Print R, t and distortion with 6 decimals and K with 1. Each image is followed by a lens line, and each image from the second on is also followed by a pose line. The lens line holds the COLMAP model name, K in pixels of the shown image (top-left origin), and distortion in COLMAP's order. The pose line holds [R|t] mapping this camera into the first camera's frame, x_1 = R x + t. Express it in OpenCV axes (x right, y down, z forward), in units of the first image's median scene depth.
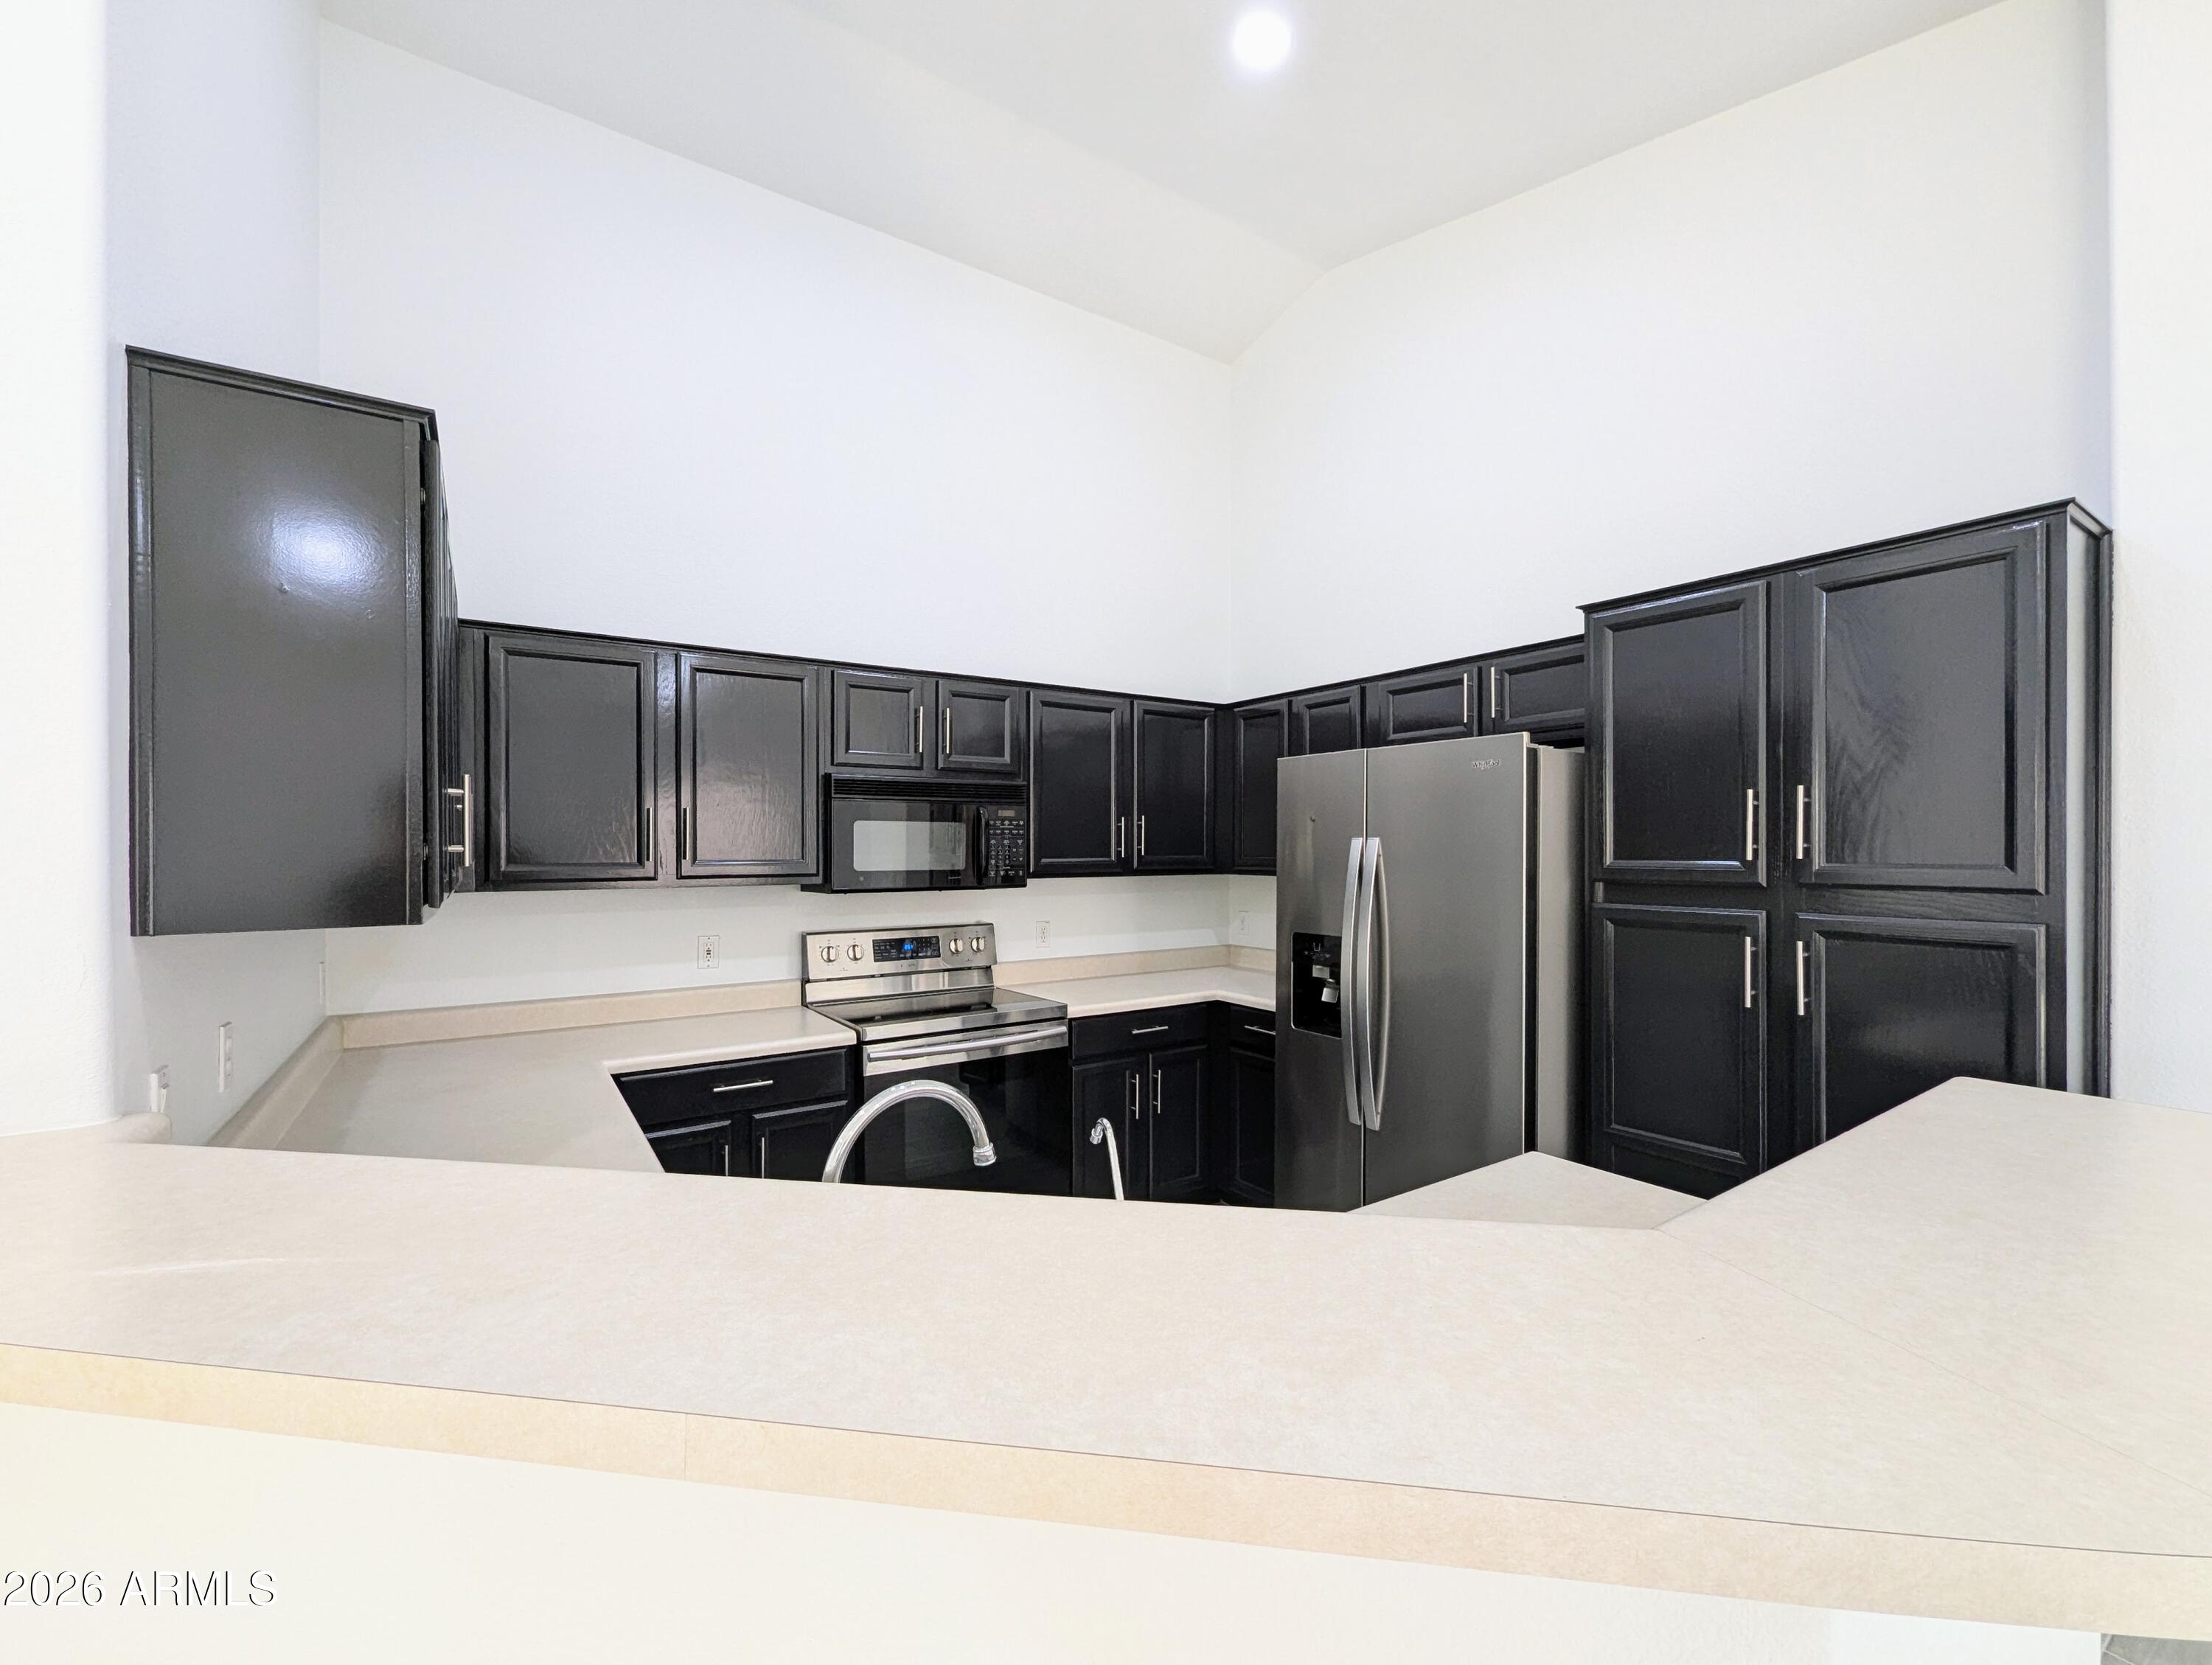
lens RADIAL K [[920.2, 0, 1106.5], [0, 920.2, 848.2], [0, 0, 1]] dist [-0.000321, 0.000174]
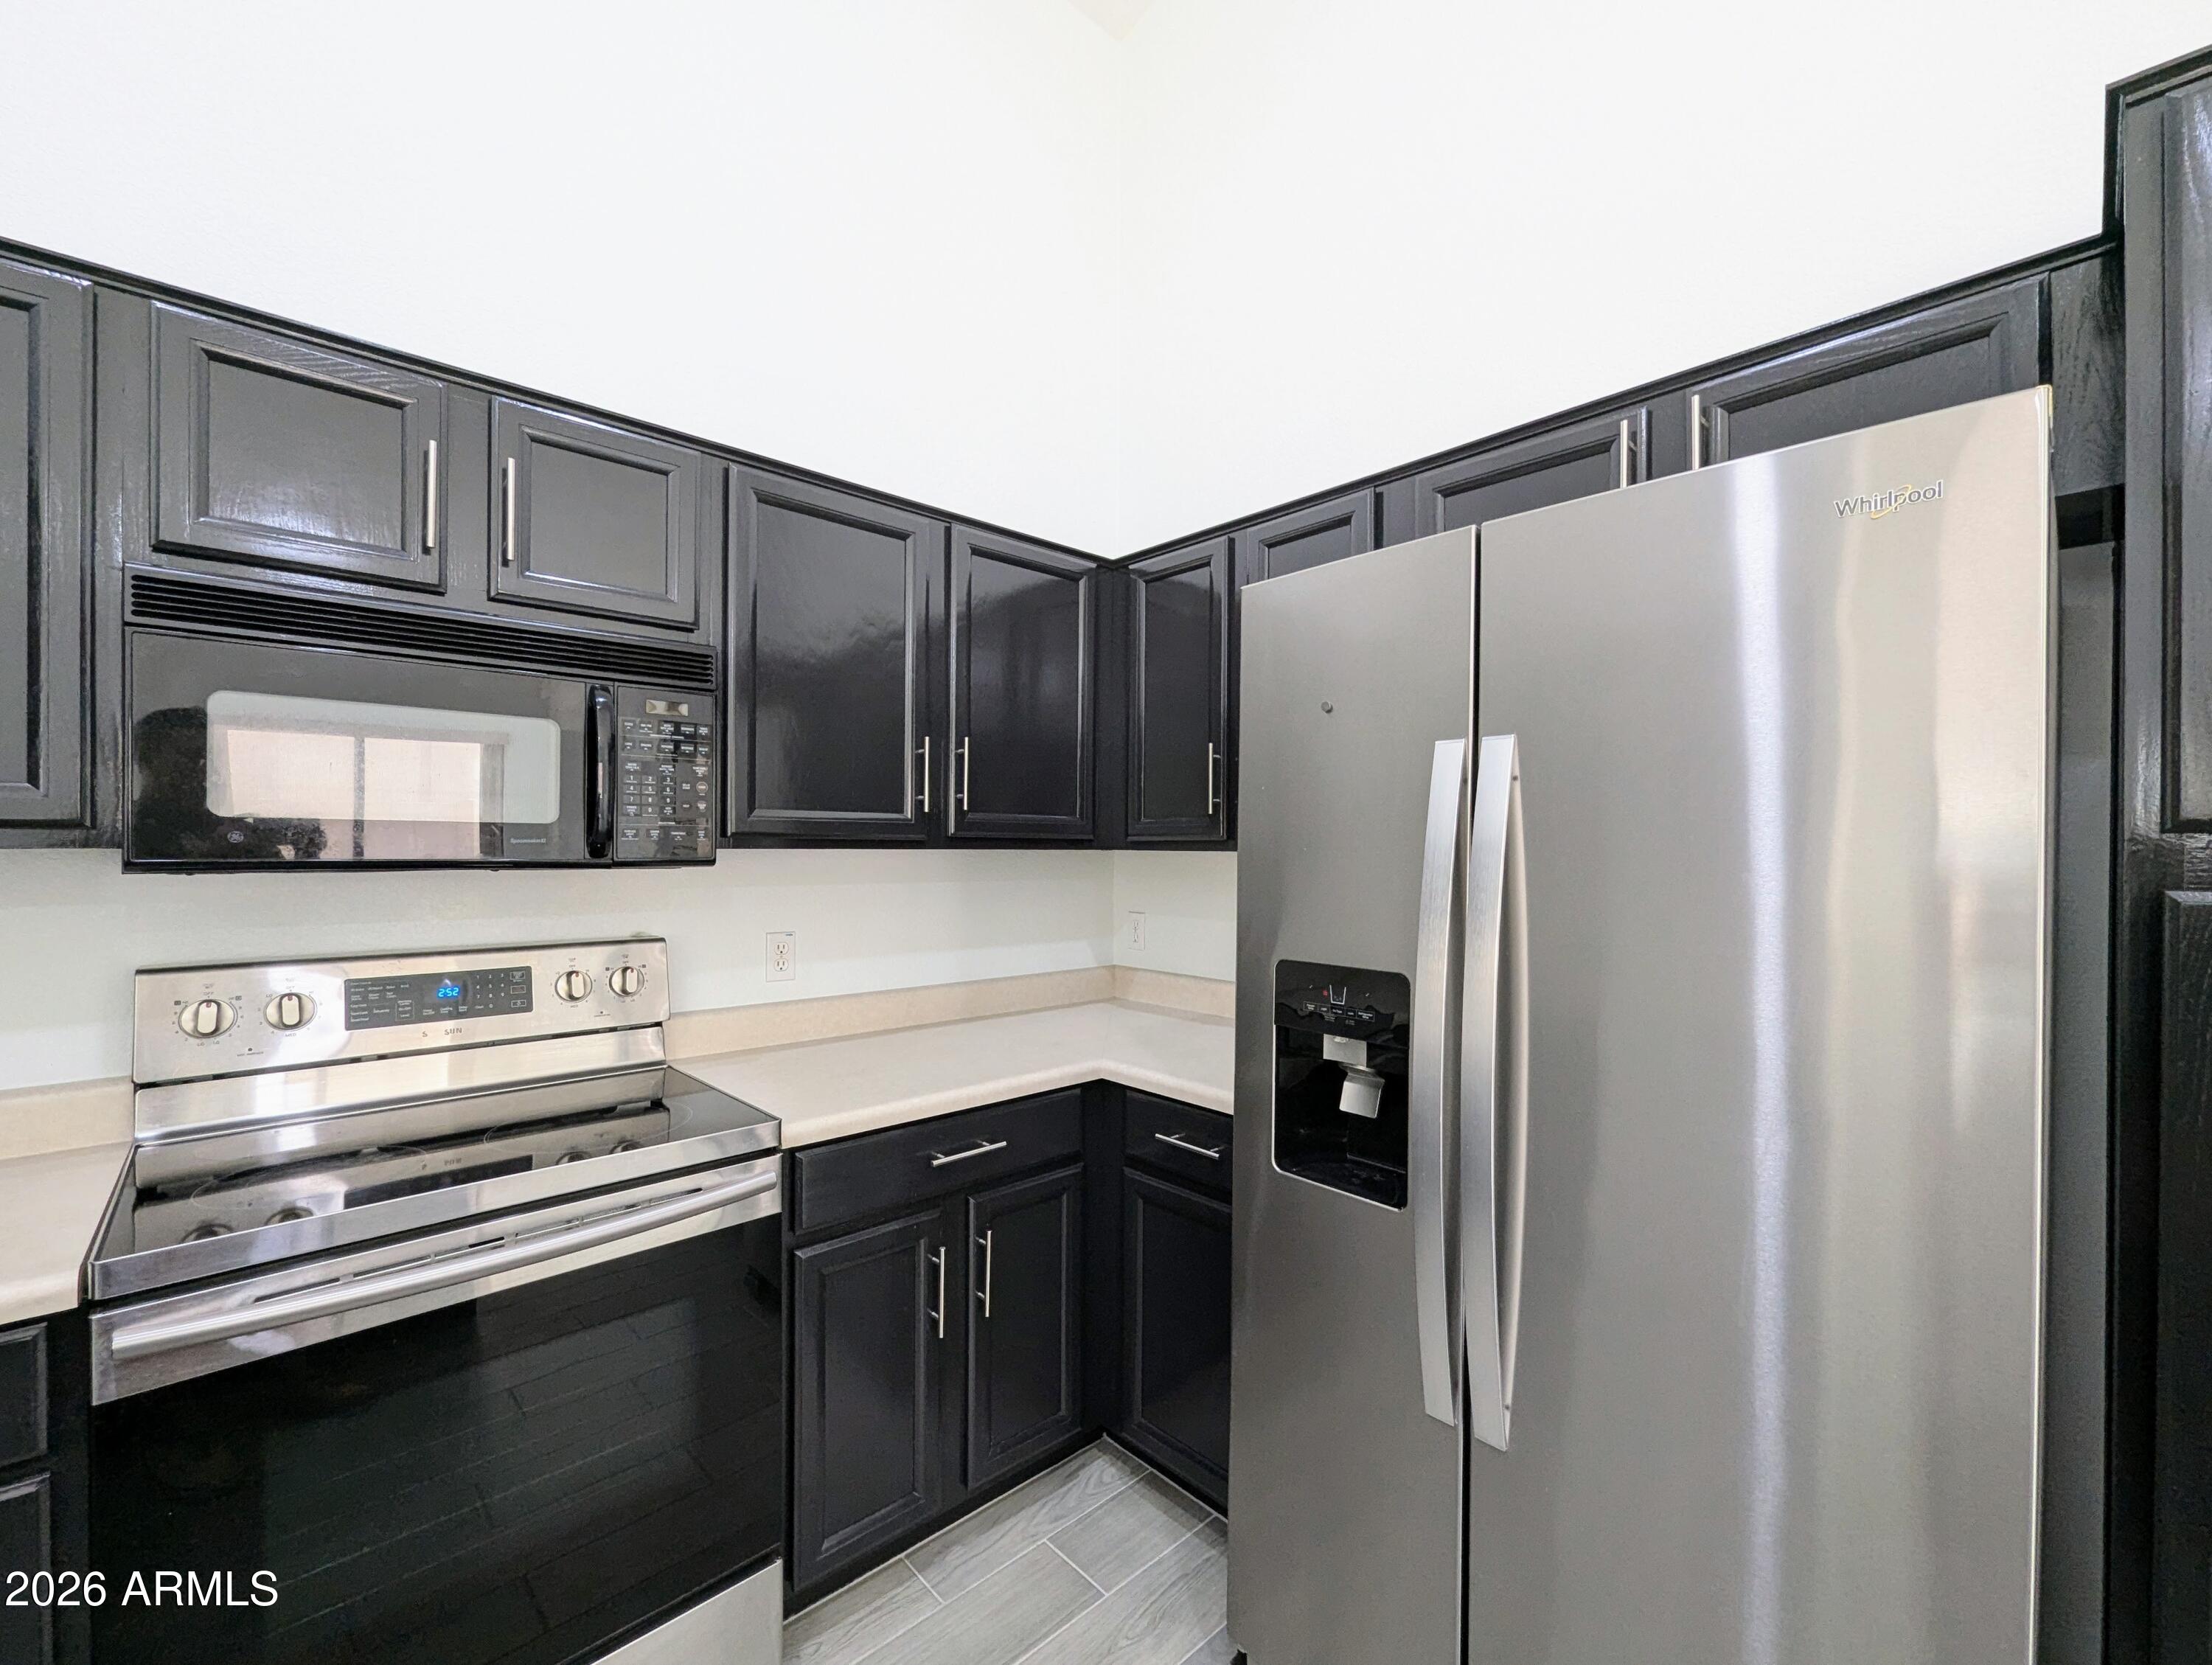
lens RADIAL K [[920.2, 0, 1106.5], [0, 920.2, 848.2], [0, 0, 1]] dist [-0.000321, 0.000174]
pose [[0.988090, 0.007131, 0.153715, 0.042266], [-0.007632, 0.999967, 0.002664, 0.030801], [-0.153691, -0.003805, 0.988112, 0.495351]]
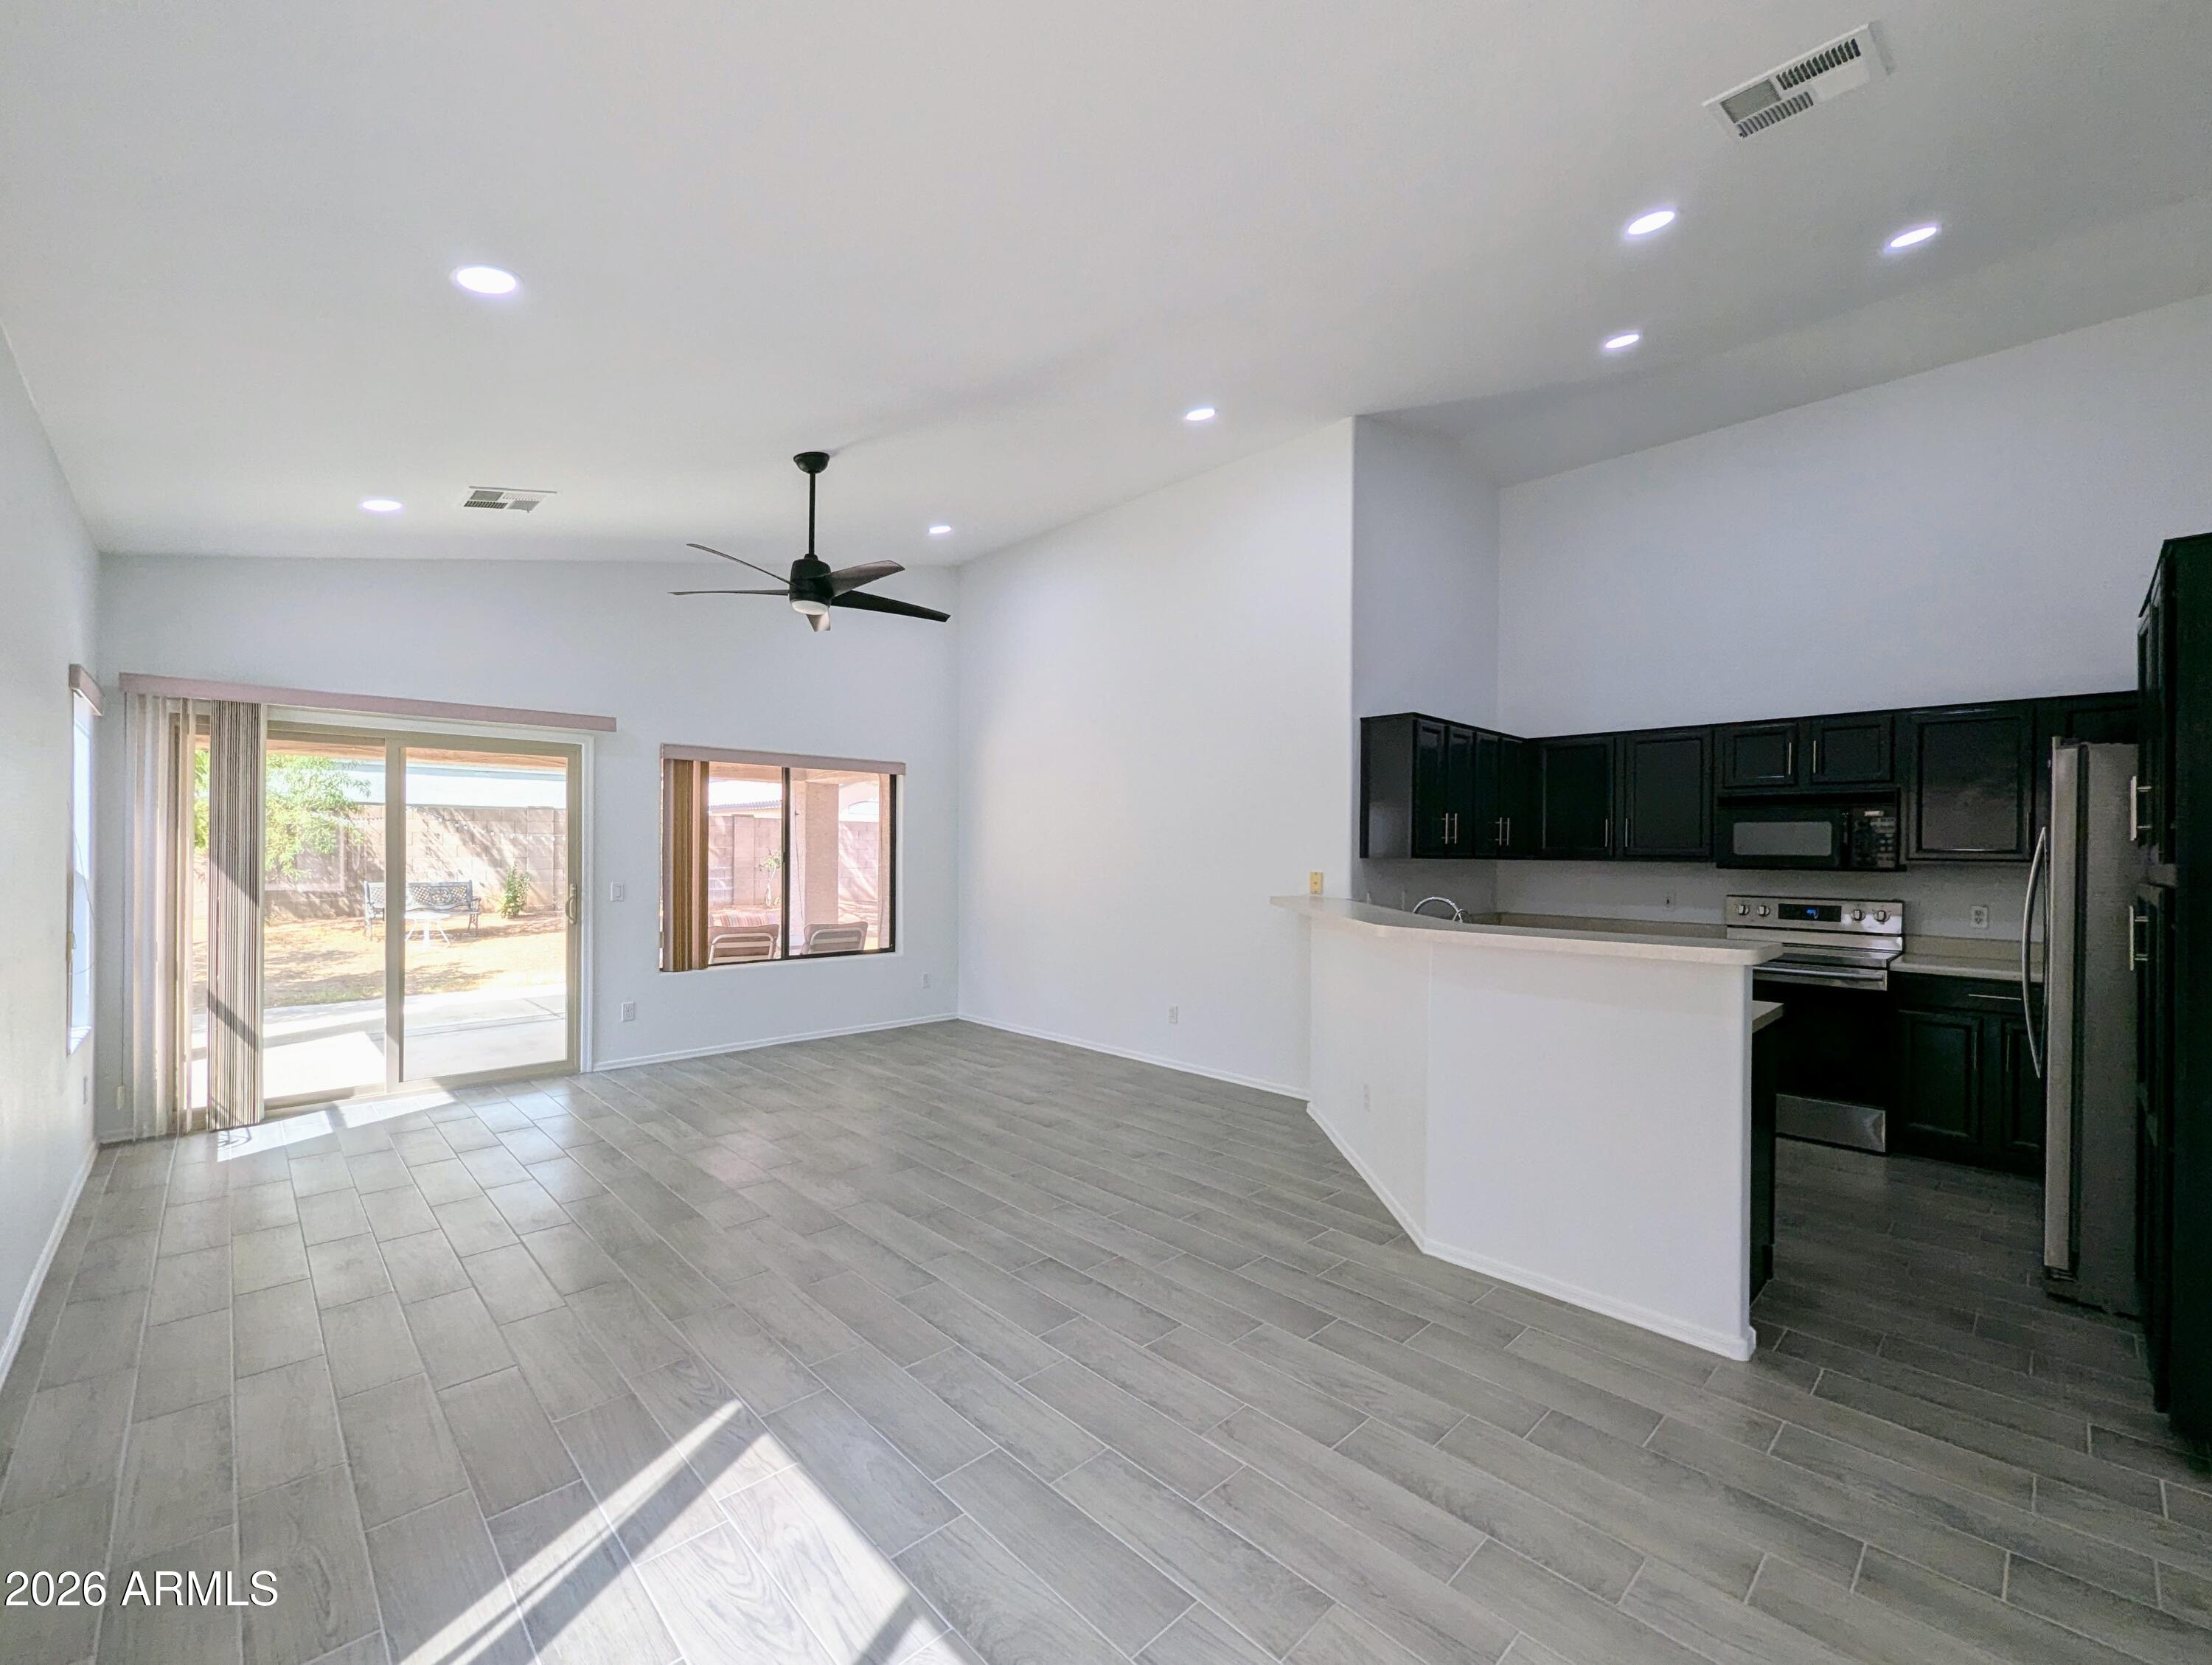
lens RADIAL K [[920.2, 0, 1106.5], [0, 920.2, 848.2], [0, 0, 1]] dist [-0.000321, 0.000174]
pose [[0.171378, 0.001063, -0.985205, 0.988667], [-0.008168, 0.999967, -0.000342, 0.020382], [0.985172, 0.008106, 0.171381, -0.296983]]
